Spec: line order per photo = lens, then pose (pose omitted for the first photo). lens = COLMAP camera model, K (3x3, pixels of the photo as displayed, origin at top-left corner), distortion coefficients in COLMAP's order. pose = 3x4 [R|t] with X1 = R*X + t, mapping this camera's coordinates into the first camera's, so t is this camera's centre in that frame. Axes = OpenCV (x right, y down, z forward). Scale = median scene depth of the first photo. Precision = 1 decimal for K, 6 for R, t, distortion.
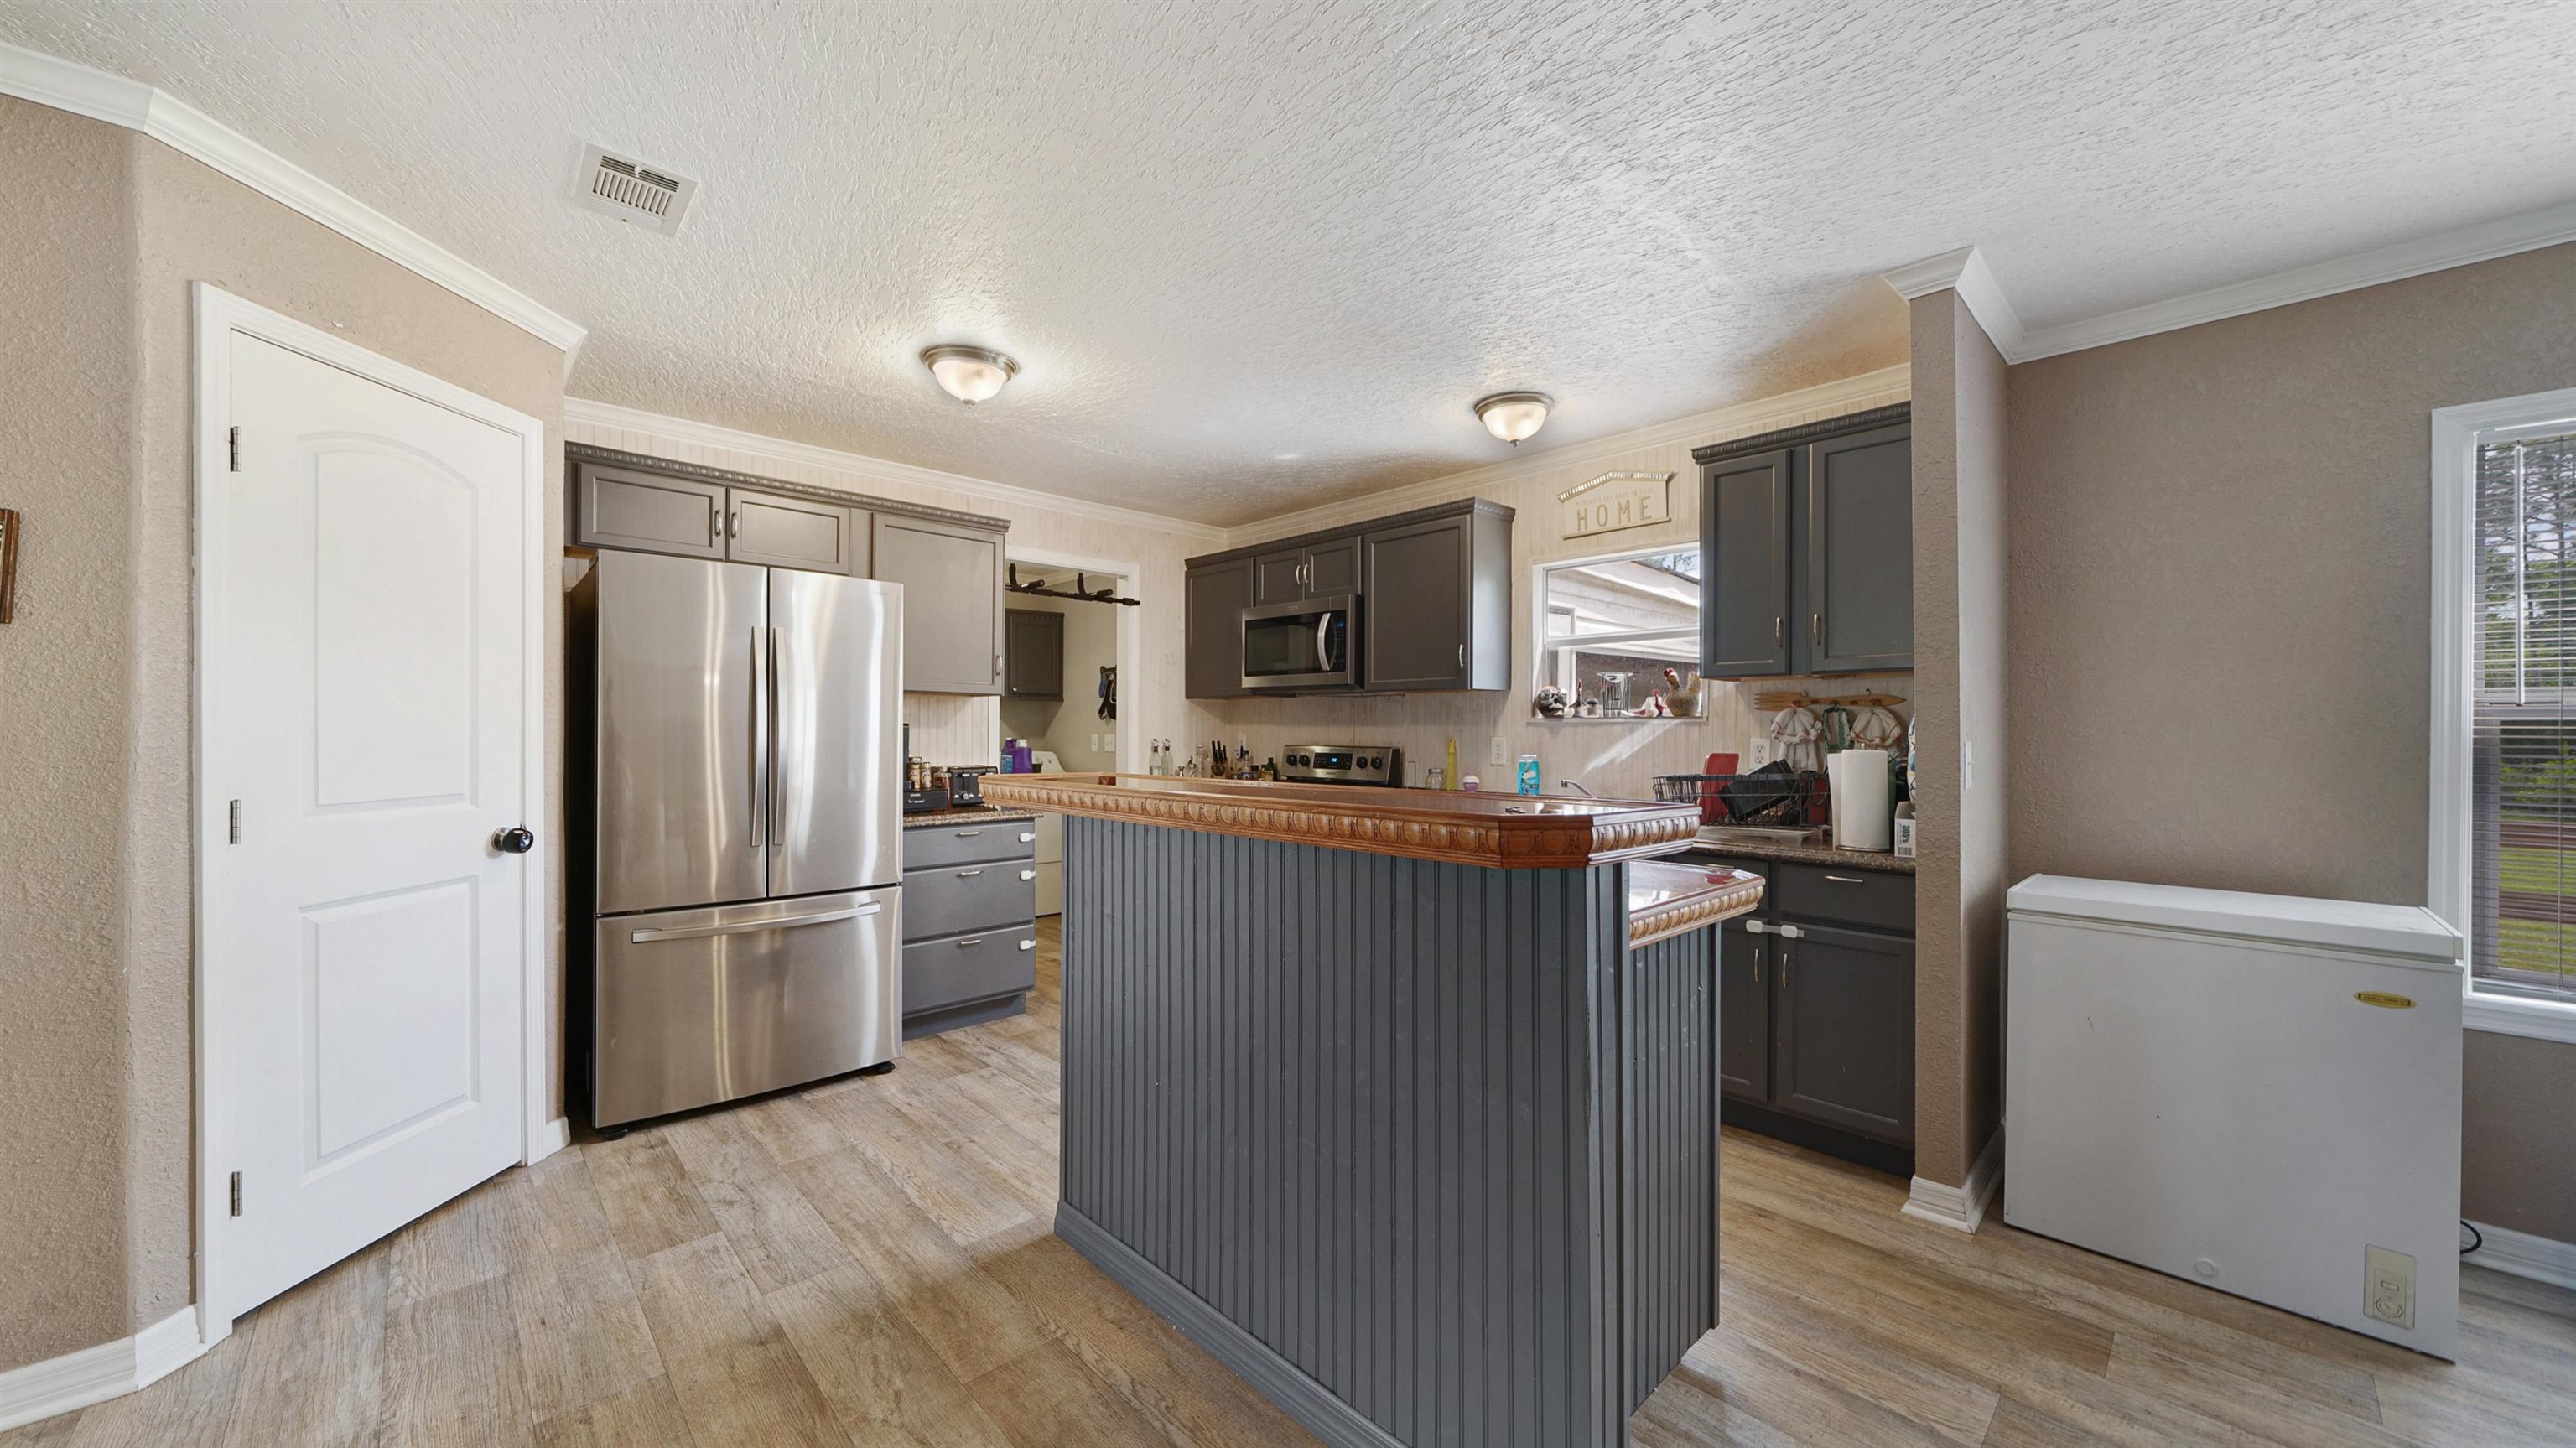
lens RADIAL K [[903.6, 0, 1273.0], [0, 903.6, 729.6], [0, 0, 1]] dist [-0.010145, 0.000691]
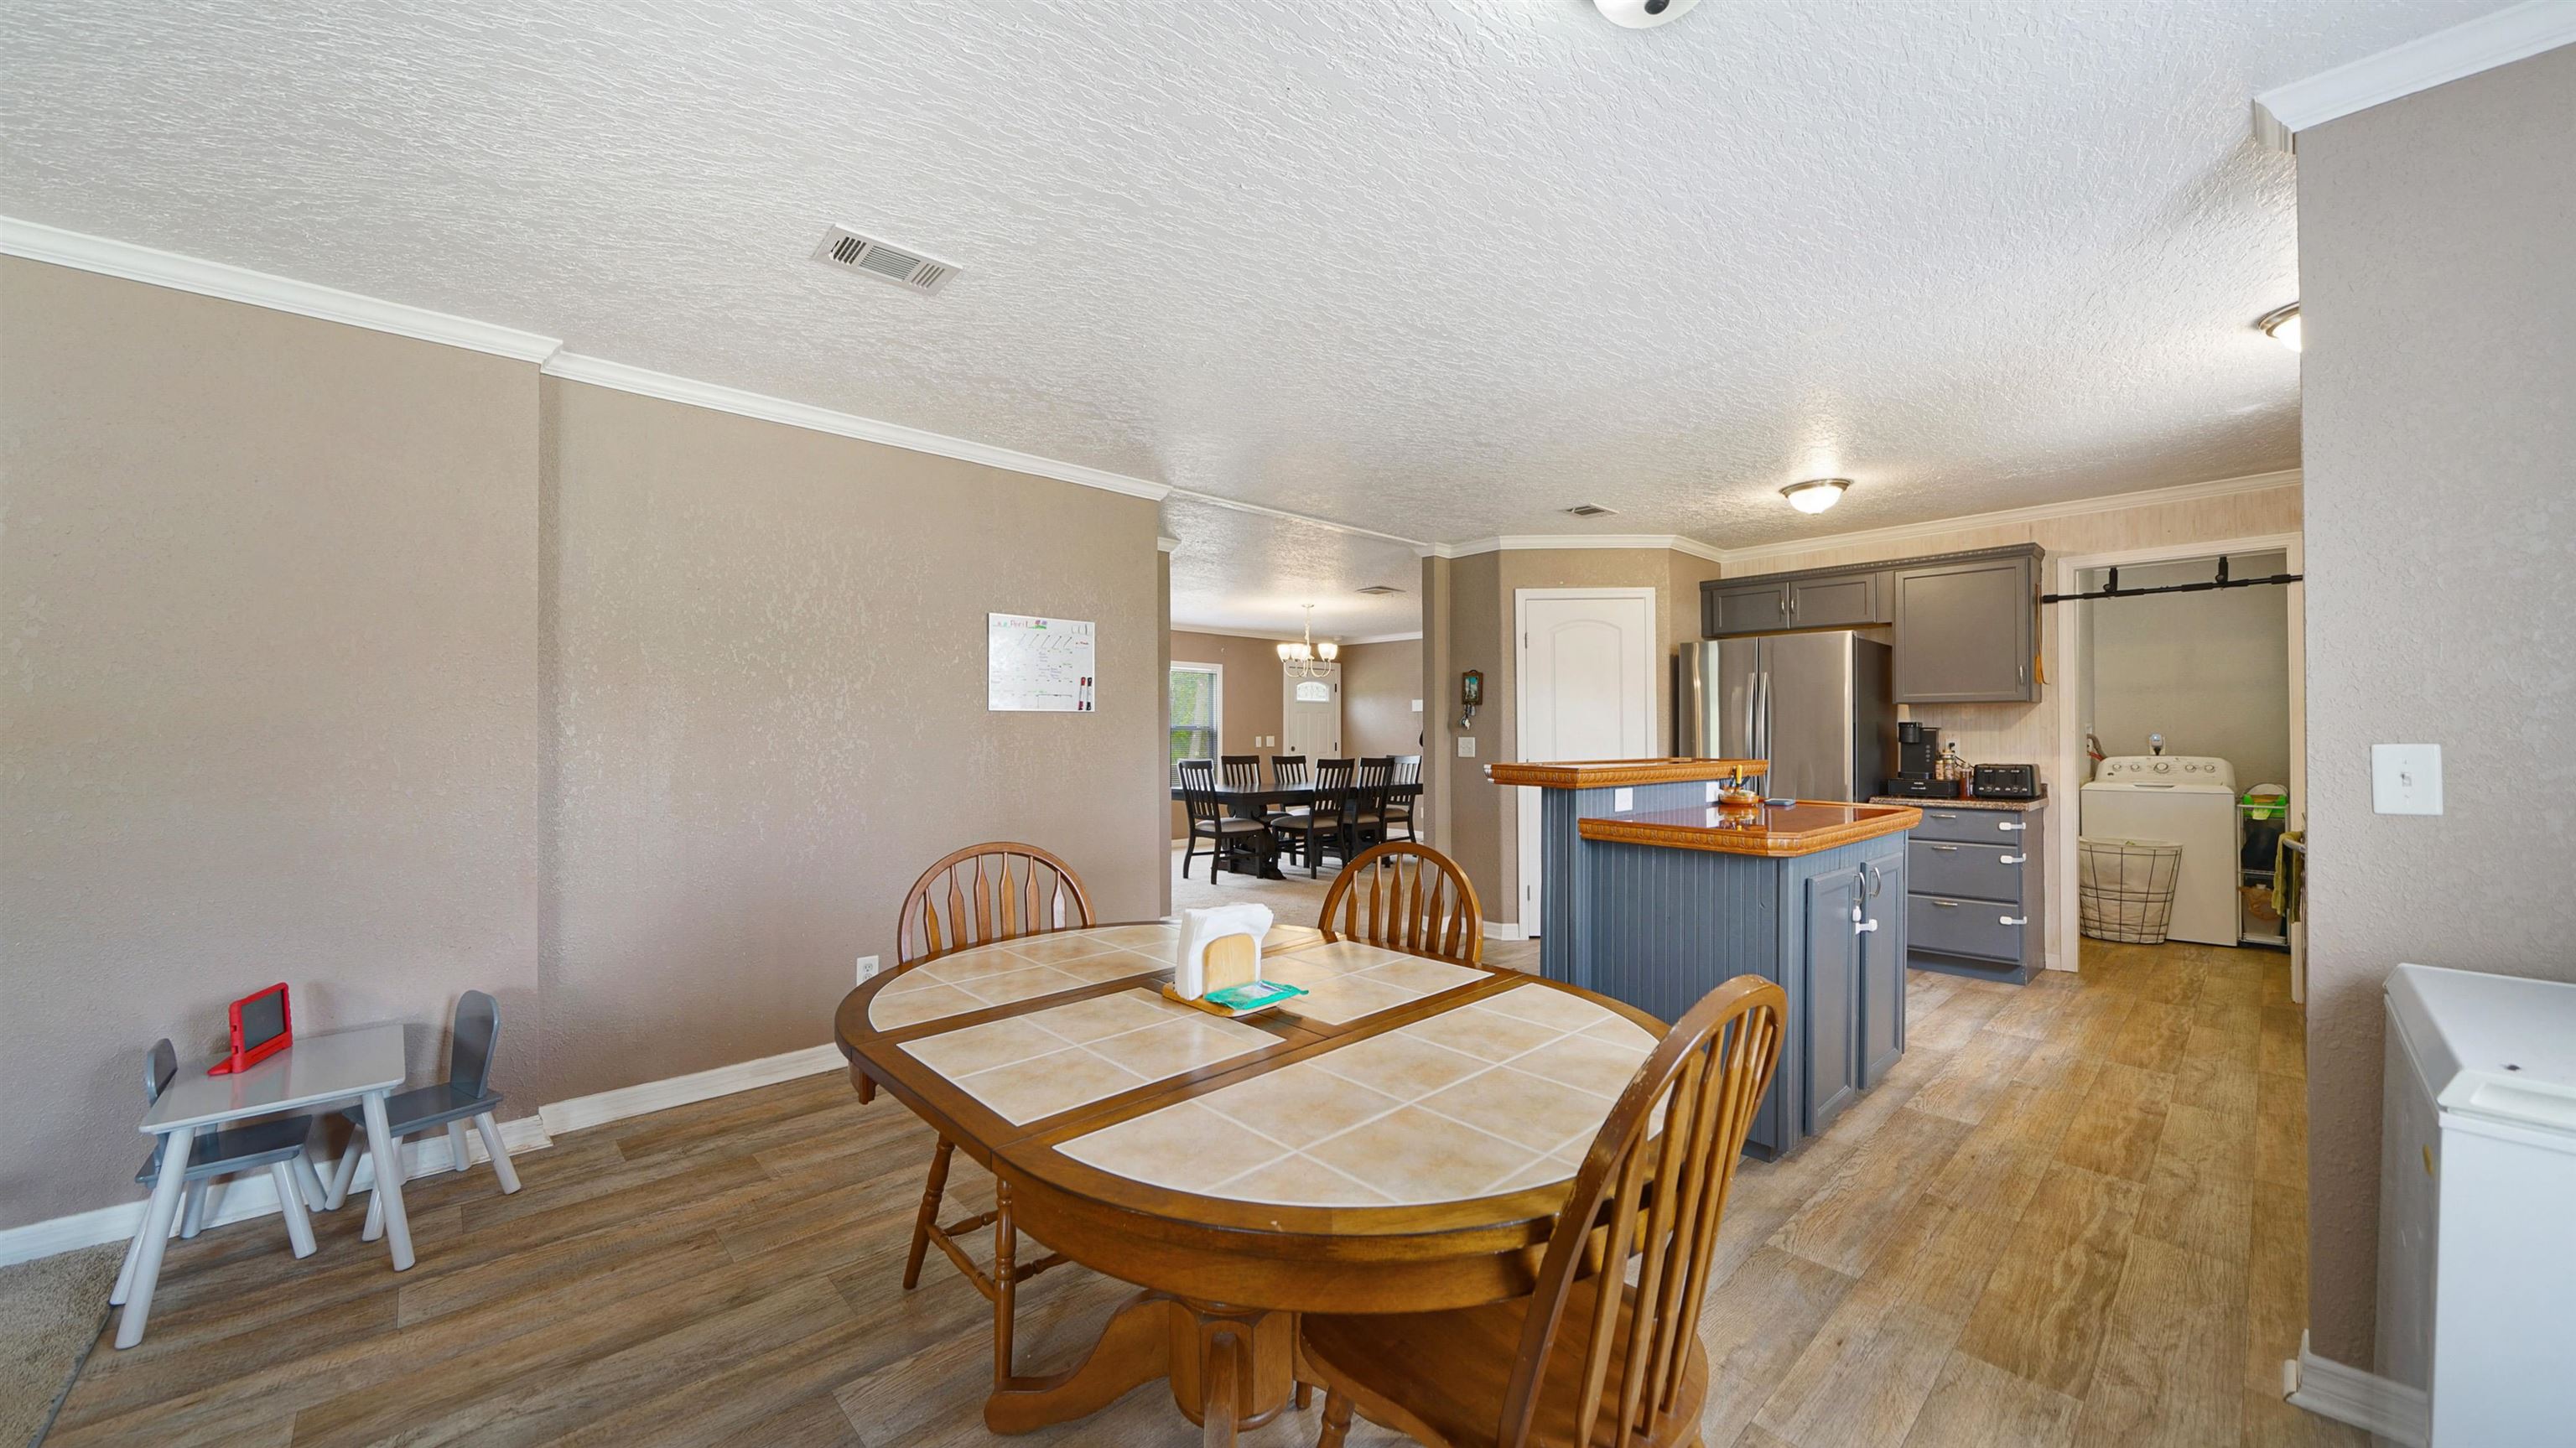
lens RADIAL K [[903.6, 0, 1301.3], [0, 903.6, 735.2], [0, 0, 1]] dist [-0.010145, 0.000691]
pose [[0.008301, -0.004900, -0.999954, 1.498306], [0.002798, 0.999984, -0.004877, 0.012235], [0.999962, -0.002757, 0.008315, 0.178742]]
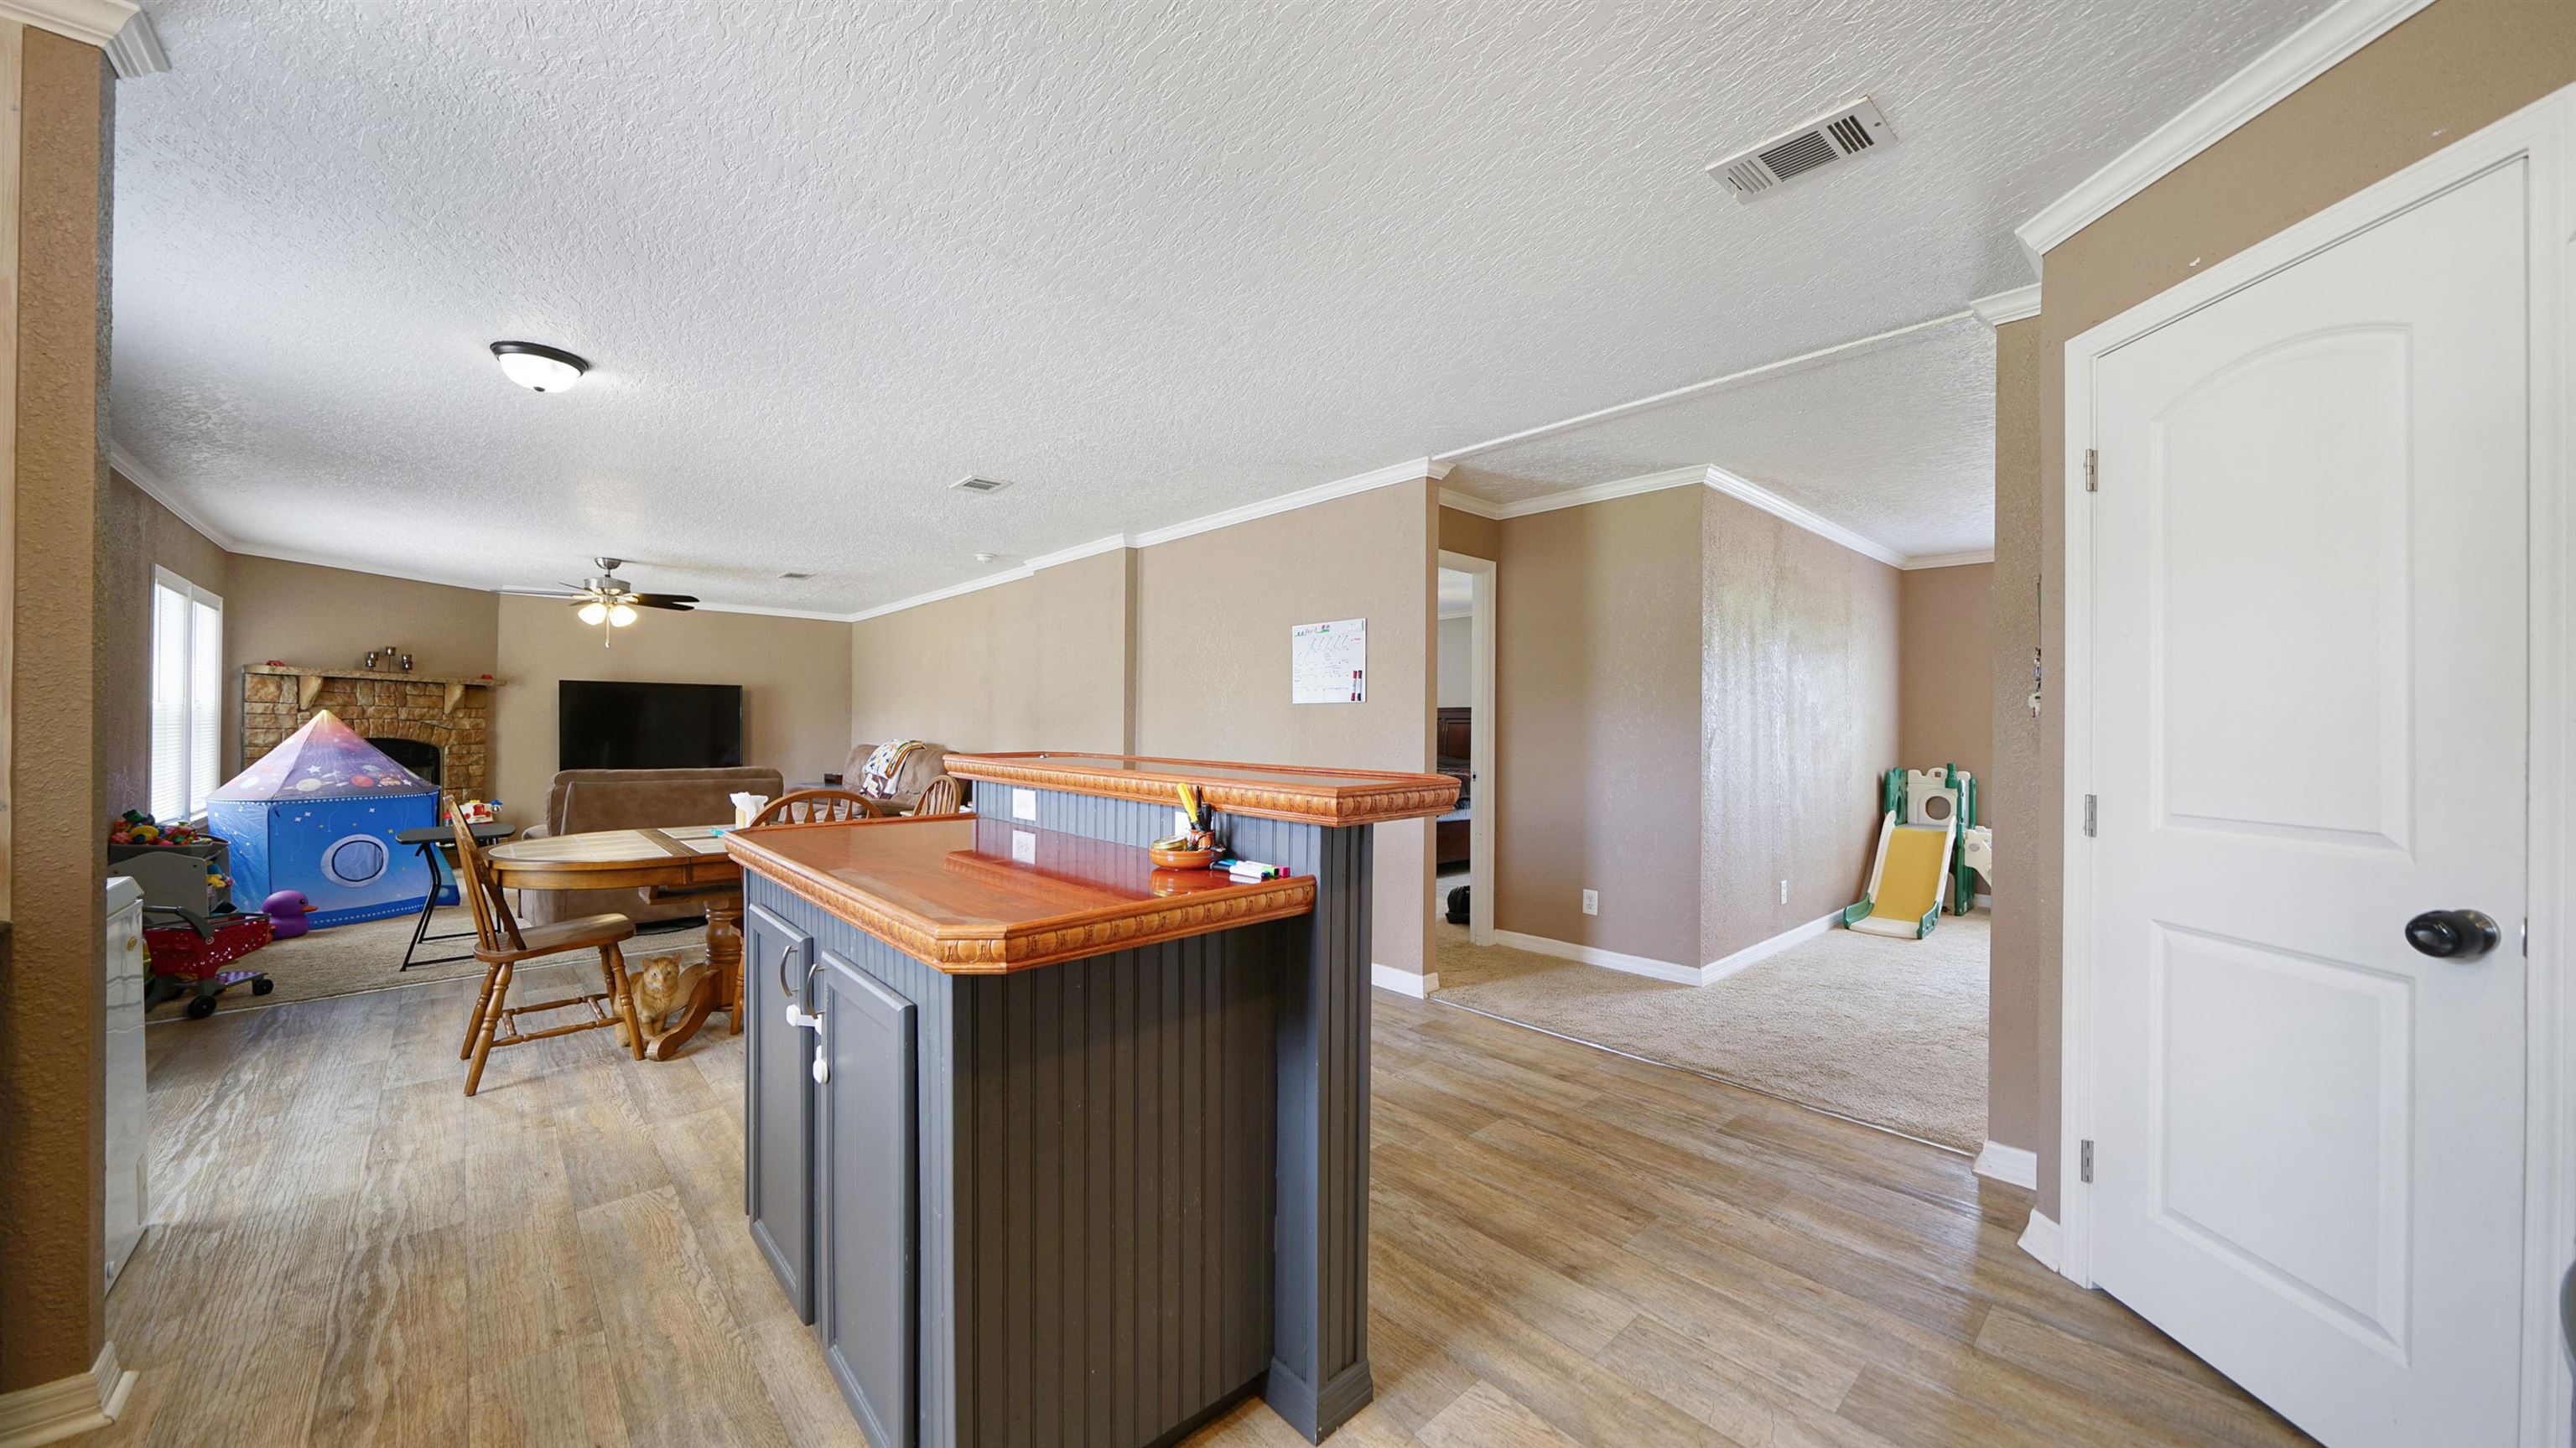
lens RADIAL K [[903.6, 0, 1291.6], [0, 903.6, 730.4], [0, 0, 1]] dist [-0.010145, 0.000691]
pose [[-0.999893, -0.012624, -0.007431, -0.163958], [-0.012649, 0.999915, 0.003293, 0.011591], [0.007389, 0.003387, -0.999967, 1.725102]]
